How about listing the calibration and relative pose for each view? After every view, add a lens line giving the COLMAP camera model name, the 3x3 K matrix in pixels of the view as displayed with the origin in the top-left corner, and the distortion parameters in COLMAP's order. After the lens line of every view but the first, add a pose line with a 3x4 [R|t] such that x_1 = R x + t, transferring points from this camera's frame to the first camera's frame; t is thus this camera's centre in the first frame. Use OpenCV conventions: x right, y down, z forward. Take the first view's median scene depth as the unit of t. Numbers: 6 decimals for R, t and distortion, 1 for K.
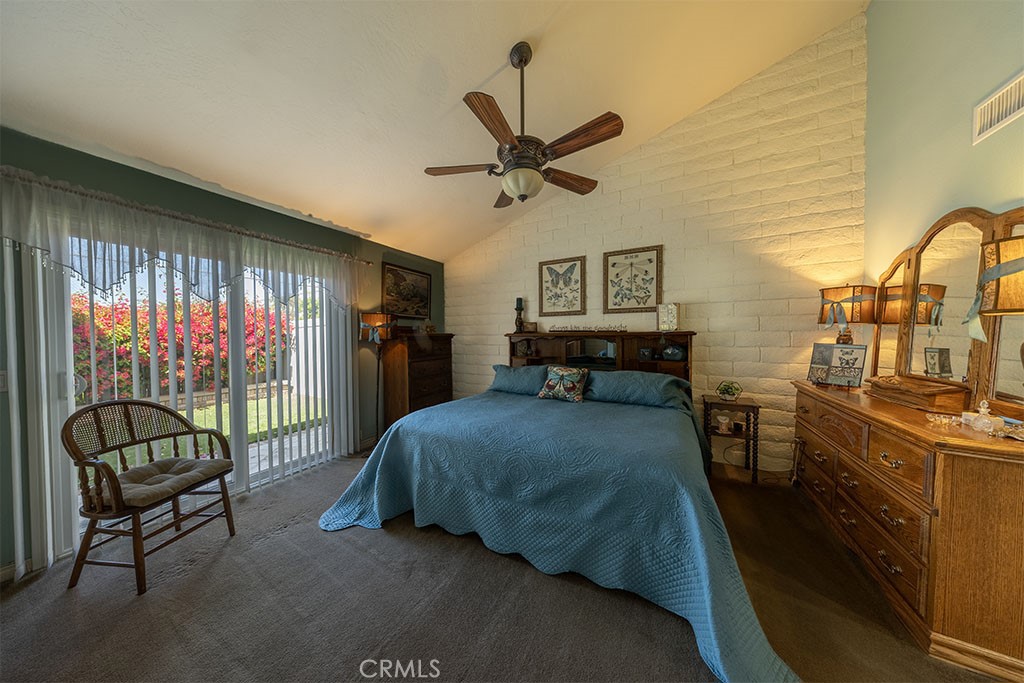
lens RADIAL K [[299.4, 0, 515.6], [0, 299.4, 341.1], [0, 0, 1]] dist [-0.003506, 0.000424]
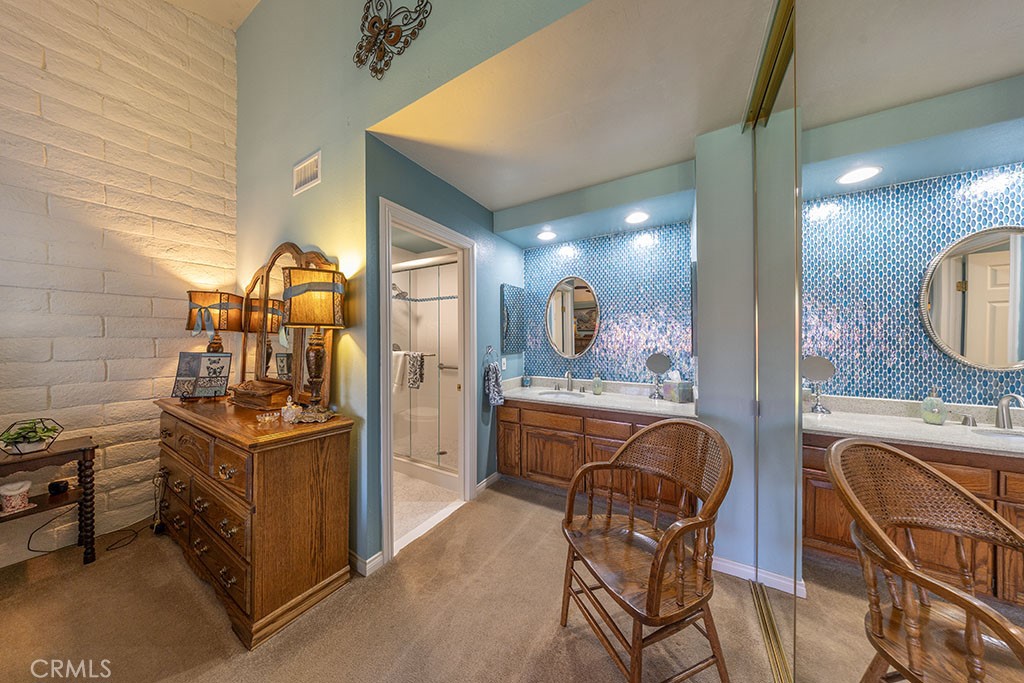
lens RADIAL K [[299.4, 0, 510.6], [0, 299.4, 339.6], [0, 0, 1]] dist [-0.003506, 0.000424]
pose [[0.044906, 0.009277, 0.998948, 0.168461], [0.019711, 0.999754, -0.010170, -0.002016], [-0.998797, 0.020147, 0.044712, 0.009709]]
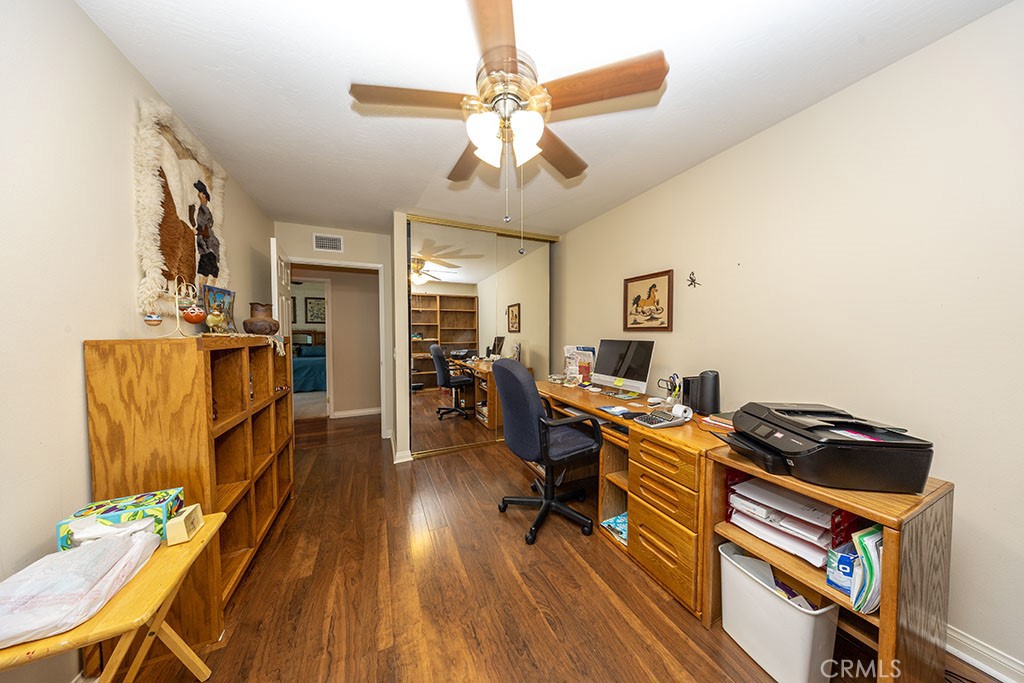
lens RADIAL K [[299.4, 0, 511.2], [0, 299.4, 341.3], [0, 0, 1]] dist [-0.003506, 0.000424]
pose [[0.622365, -0.016751, 0.782548, -0.665159], [0.012855, 0.999855, 0.011179, 0.050175], [-0.782622, 0.003103, 0.622490, -2.128745]]
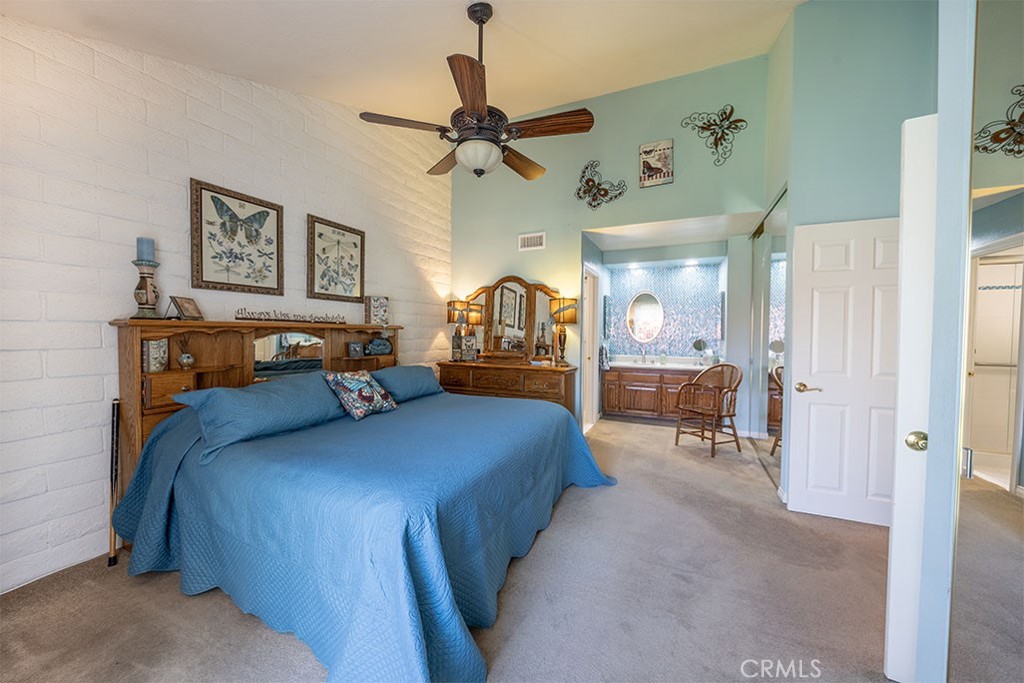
lens RADIAL K [[350.4, 0, 518.6], [0, 350.4, 338.6], [0, 0, 1]] dist [0.001427, -0.000007]
pose [[-0.050968, -0.013749, 0.998606, -0.745620], [0.008369, 0.999864, 0.014194, -0.000427], [-0.998665, 0.009081, -0.050846, 0.683007]]
